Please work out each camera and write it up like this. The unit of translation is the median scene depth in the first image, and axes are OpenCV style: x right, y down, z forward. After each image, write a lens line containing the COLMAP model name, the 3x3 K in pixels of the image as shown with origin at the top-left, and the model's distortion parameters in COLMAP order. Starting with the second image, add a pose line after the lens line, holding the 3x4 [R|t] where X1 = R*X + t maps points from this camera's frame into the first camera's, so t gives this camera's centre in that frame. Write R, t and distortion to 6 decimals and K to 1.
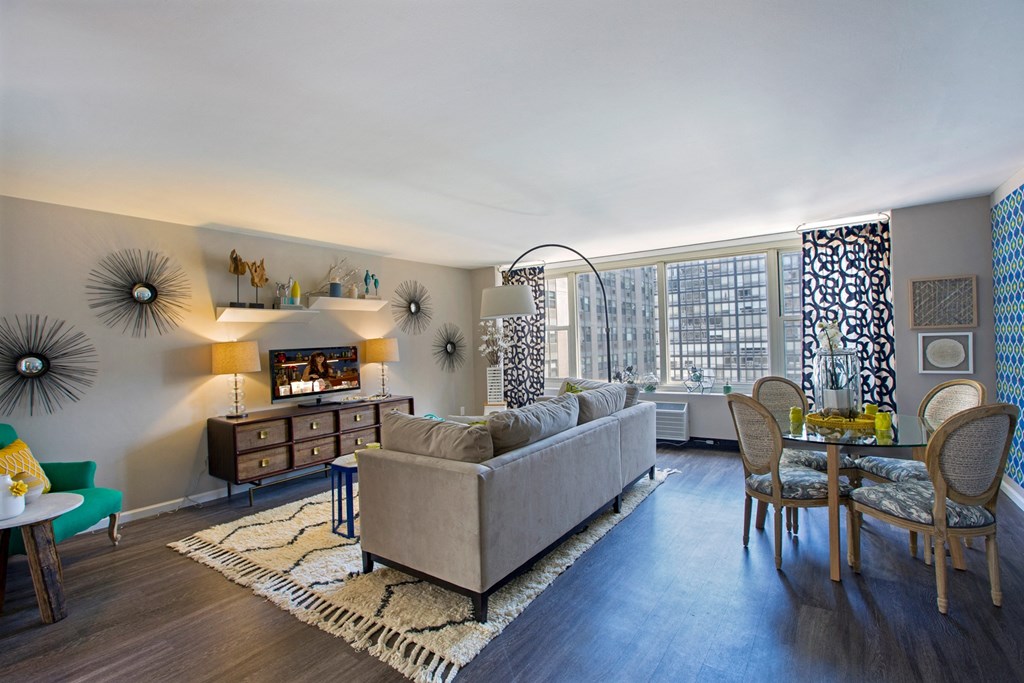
lens RADIAL K [[481.3, 0, 512.0], [0, 481.3, 341.5], [0, 0, 1]] dist [-0.000058, -0.000016]
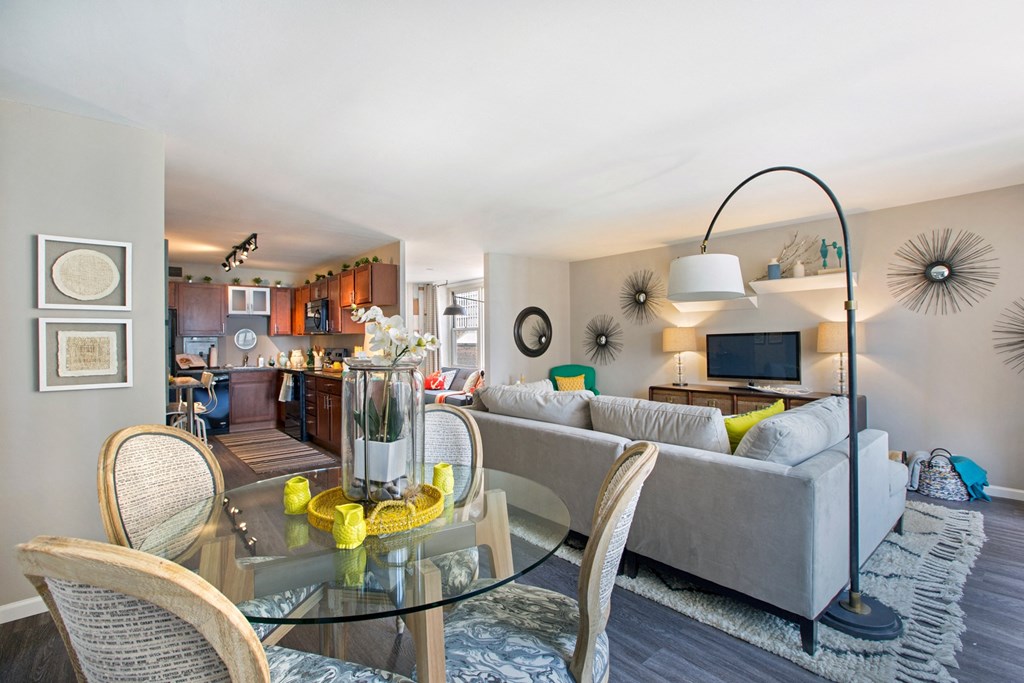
lens RADIAL K [[481.3, 0, 512.0], [0, 481.3, 341.5], [0, 0, 1]] dist [-0.000058, -0.000016]
pose [[-0.251740, 0.032950, -0.967234, 0.861368], [0.014194, 0.999438, 0.030353, -0.009592], [0.967691, -0.006087, -0.252067, 0.950972]]
